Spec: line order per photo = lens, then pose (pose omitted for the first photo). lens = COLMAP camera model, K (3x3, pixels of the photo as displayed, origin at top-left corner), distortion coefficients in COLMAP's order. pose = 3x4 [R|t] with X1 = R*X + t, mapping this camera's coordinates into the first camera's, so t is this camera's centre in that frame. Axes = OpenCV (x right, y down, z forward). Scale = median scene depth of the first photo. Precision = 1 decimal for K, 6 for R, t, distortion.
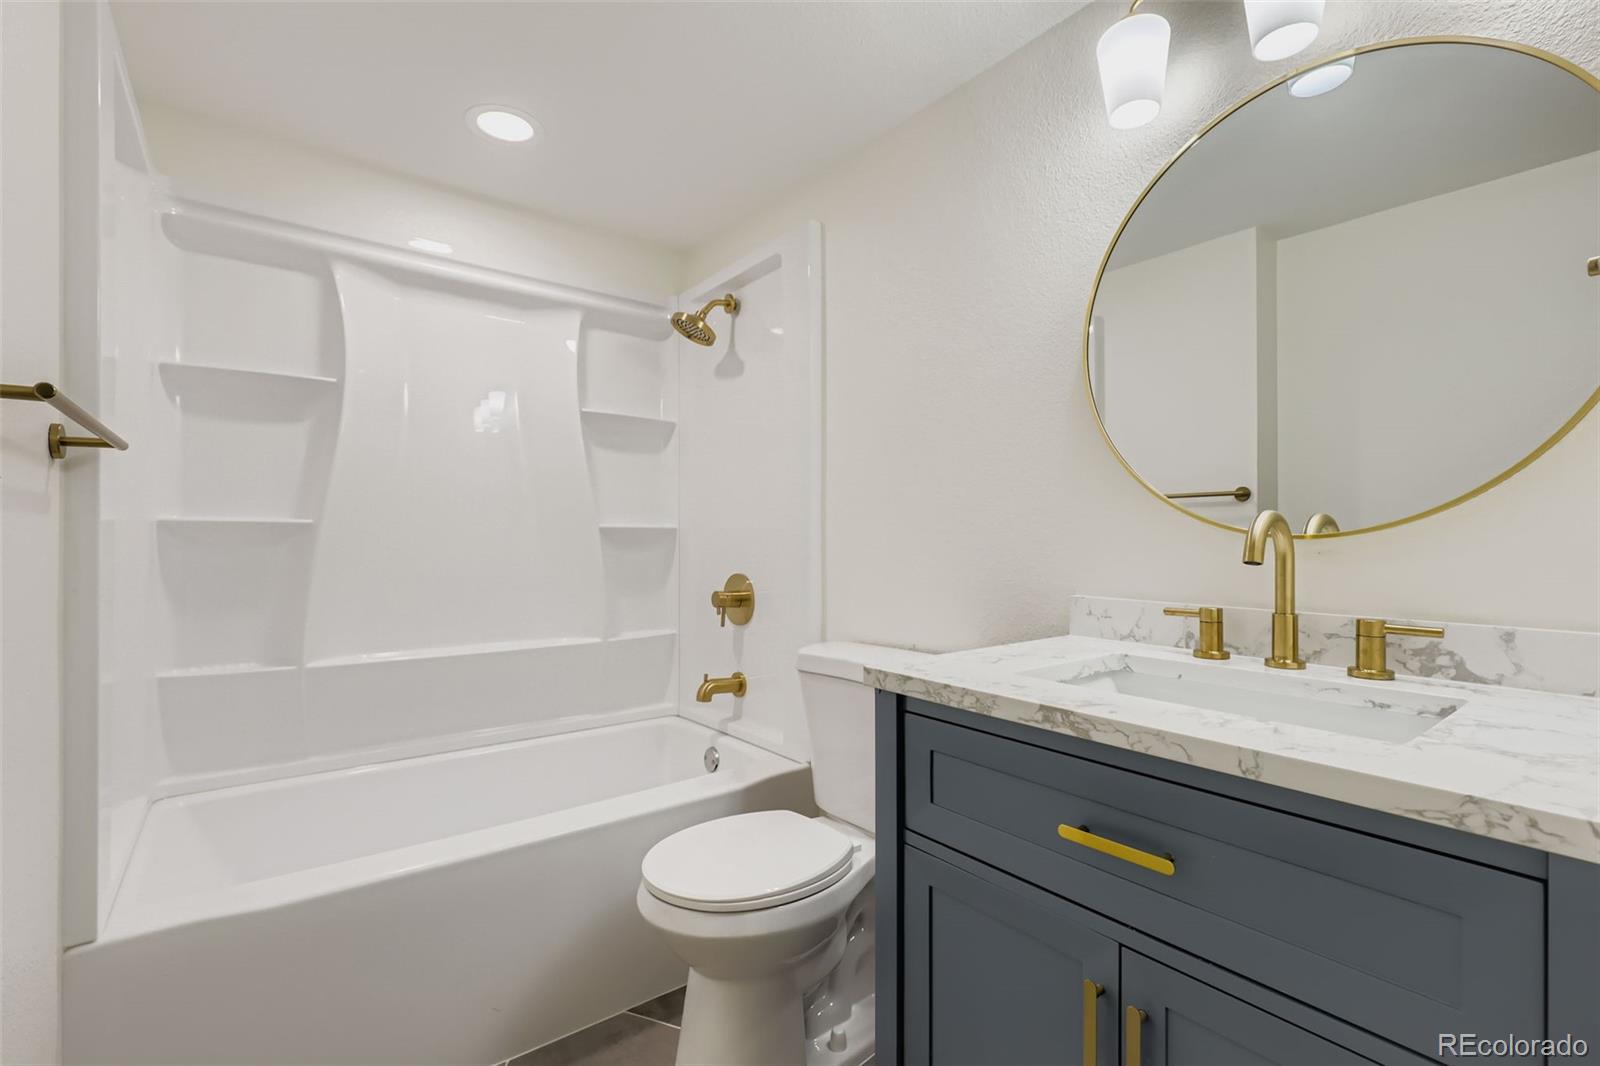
lens RADIAL K [[724.1, 0, 798.7], [0, 724.1, 536.8], [0, 0, 1]] dist [0.003478, -0.002710]
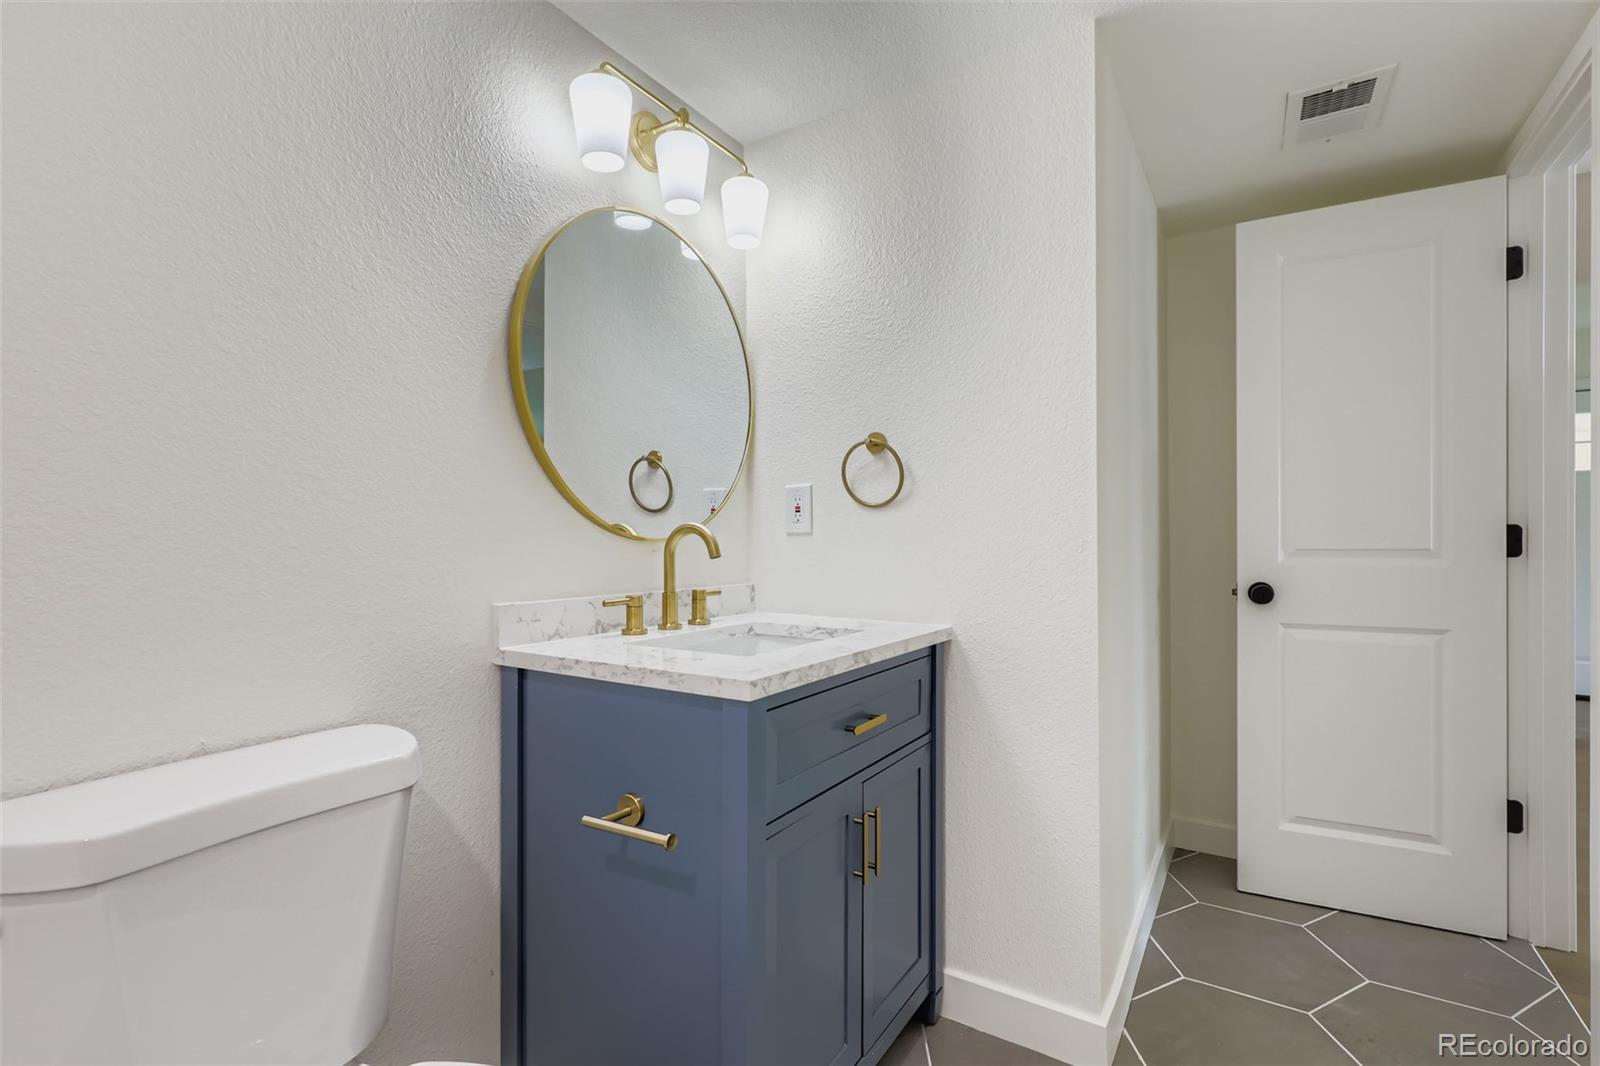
lens RADIAL K [[724.1, 0, 801.7], [0, 724.1, 540.5], [0, 0, 1]] dist [0.003478, -0.002710]
pose [[-0.344553, 0.001720, 0.938765, -0.787610], [0.004095, 0.999992, -0.000330, 0.004661], [-0.938758, 0.003731, -0.344557, 1.263563]]
